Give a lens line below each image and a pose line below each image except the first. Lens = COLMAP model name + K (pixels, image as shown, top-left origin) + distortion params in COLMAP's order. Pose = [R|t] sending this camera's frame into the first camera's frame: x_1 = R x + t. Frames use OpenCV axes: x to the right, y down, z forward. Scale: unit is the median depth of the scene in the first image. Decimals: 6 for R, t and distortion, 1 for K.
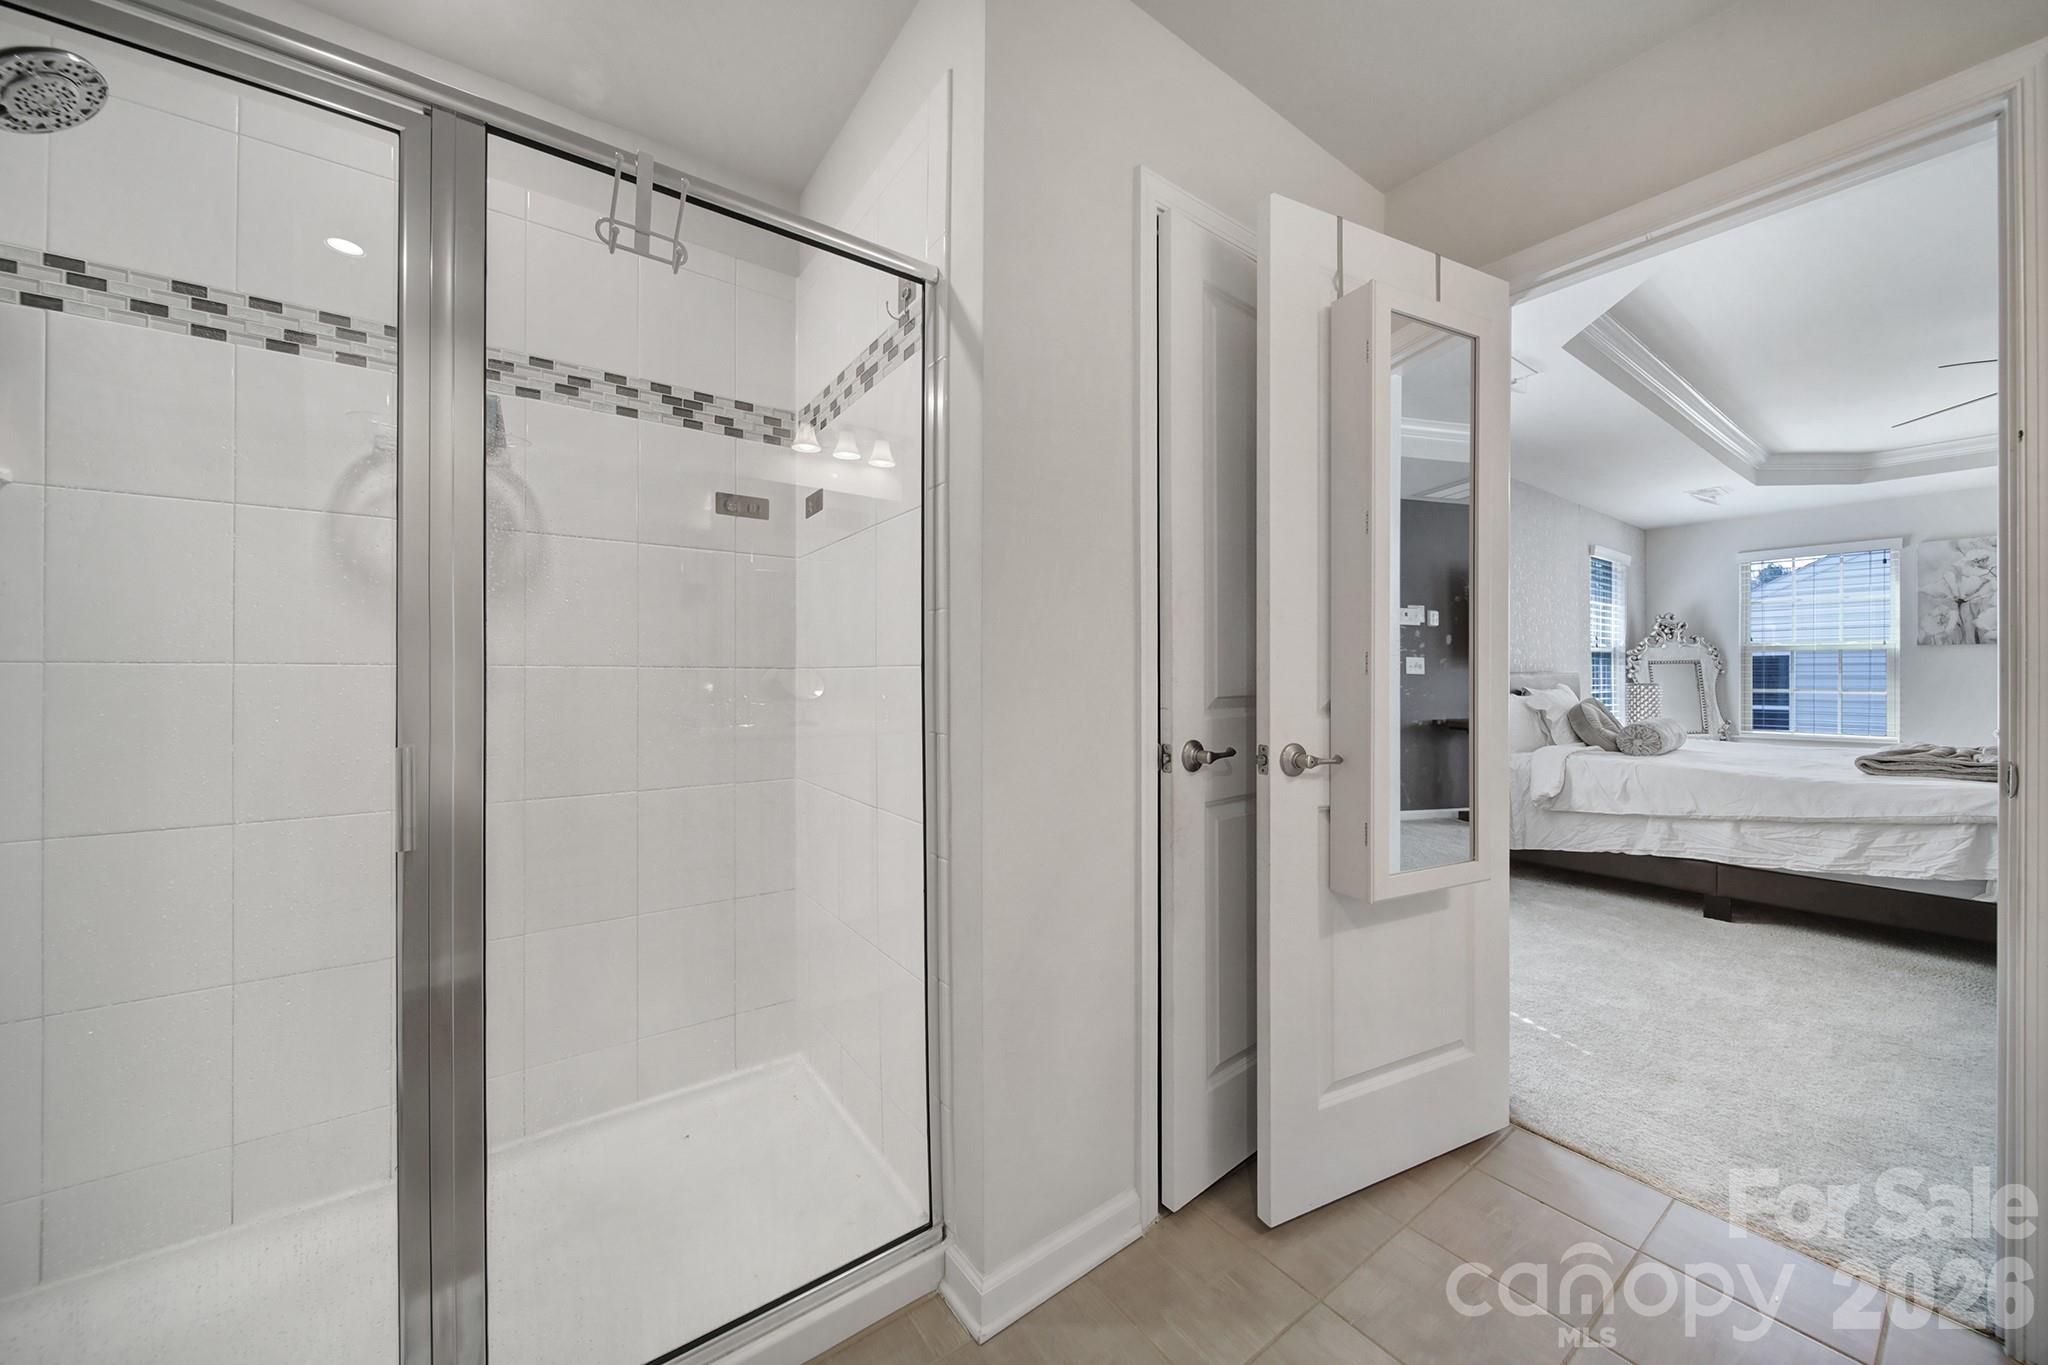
lens RADIAL K [[712.7, 0, 1029.0], [0, 712.7, 672.4], [0, 0, 1]] dist [-0.011307, 0.000056]
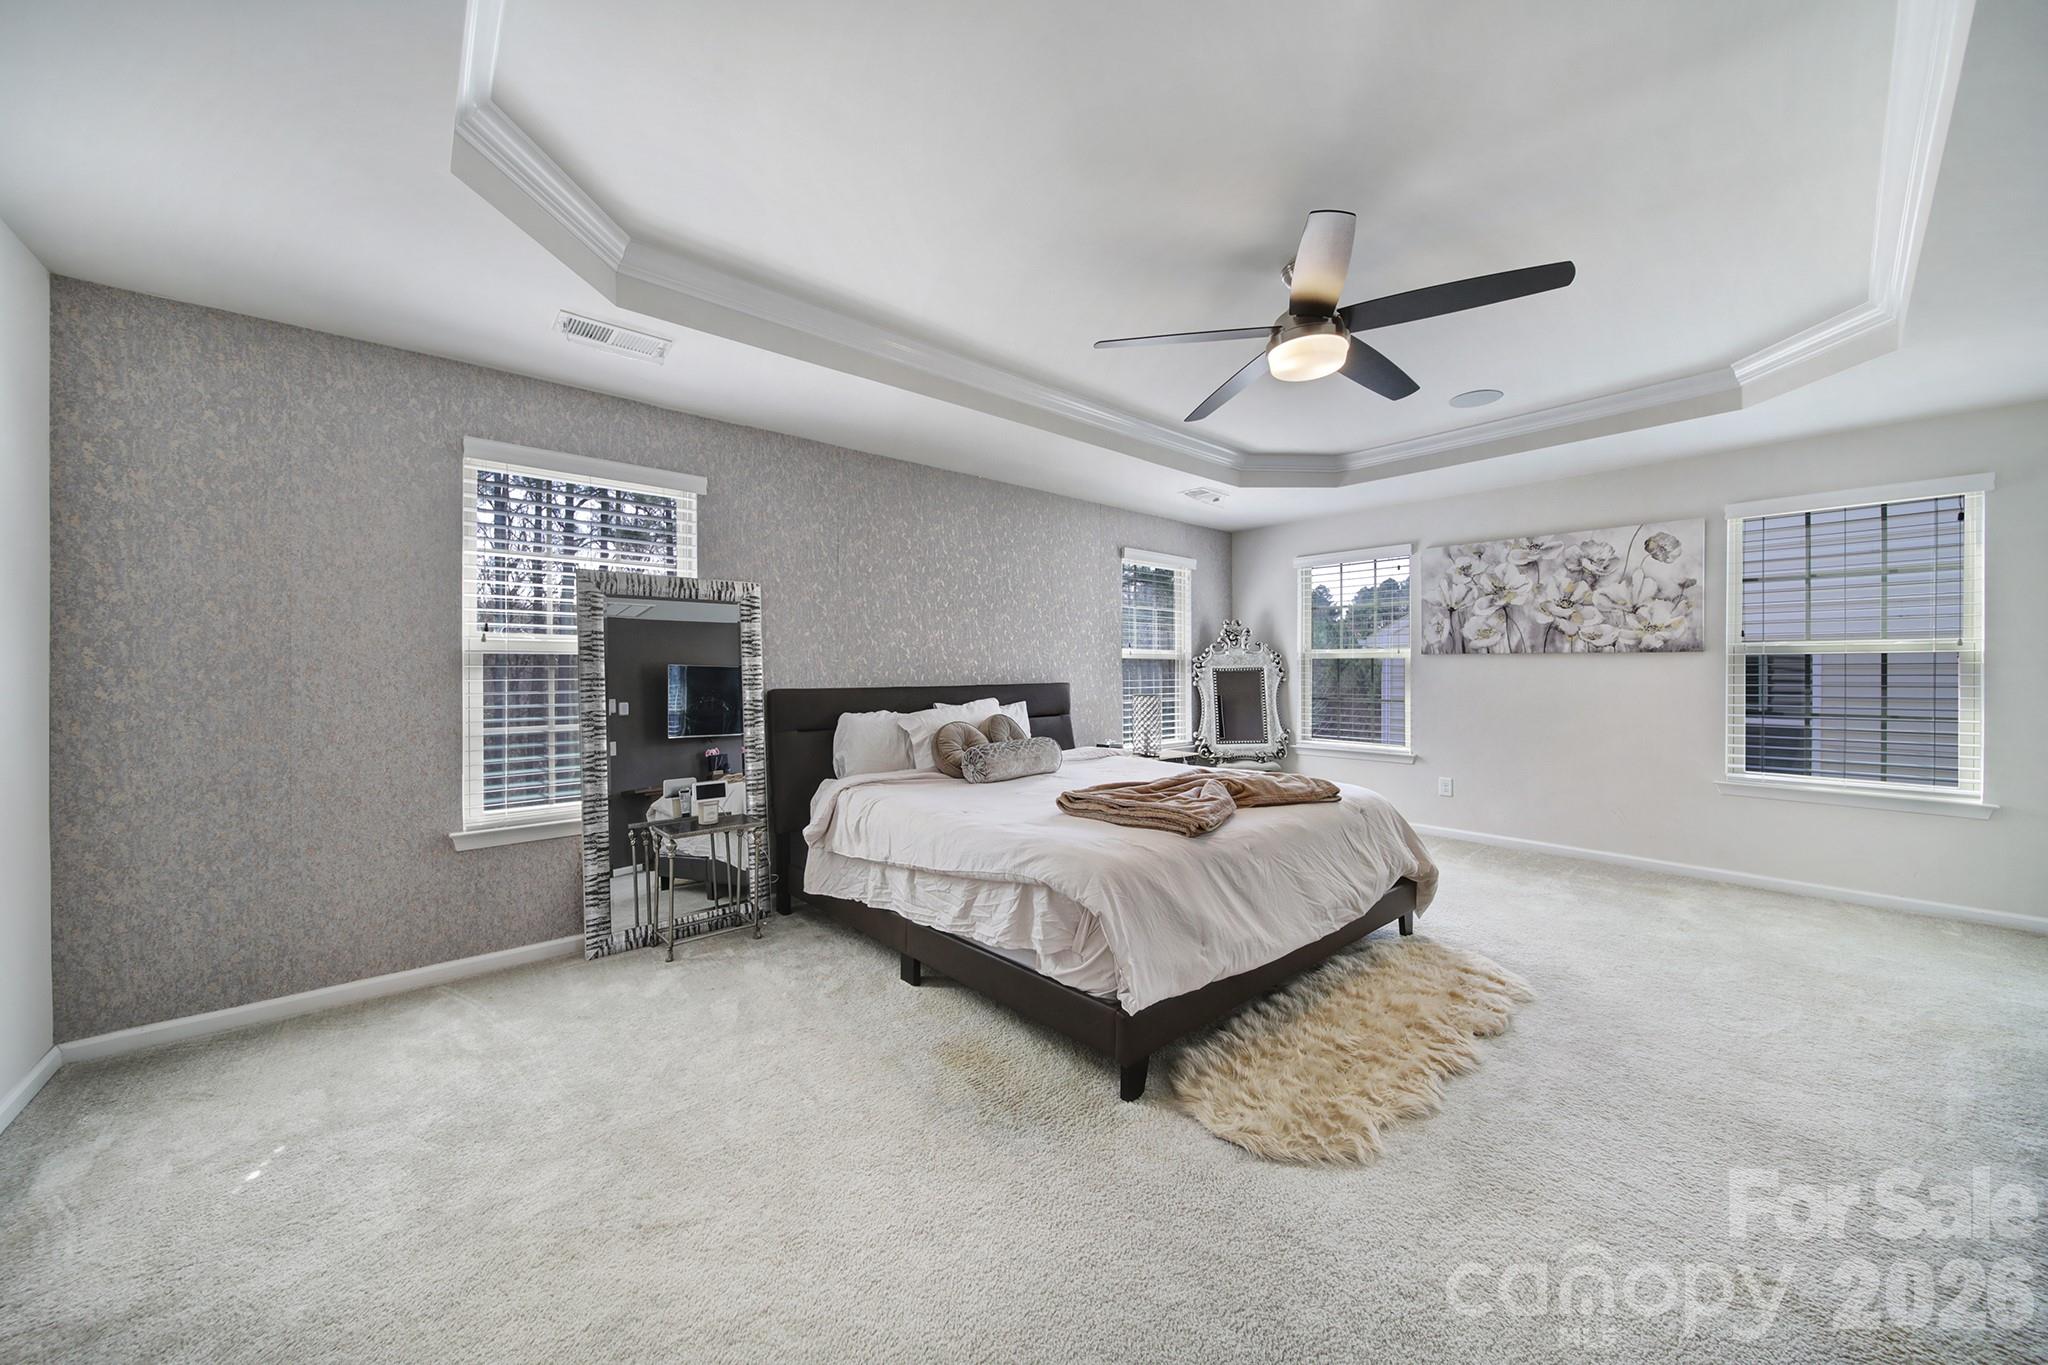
lens RADIAL K [[712.7, 0, 1033.0], [0, 712.7, 668.7], [0, 0, 1]] dist [-0.011307, 0.000056]
pose [[0.995827, -0.004127, 0.091172, 0.661747], [0.003676, 0.999980, 0.005113, -0.026670], [-0.091191, -0.004757, 0.995822, 0.064720]]
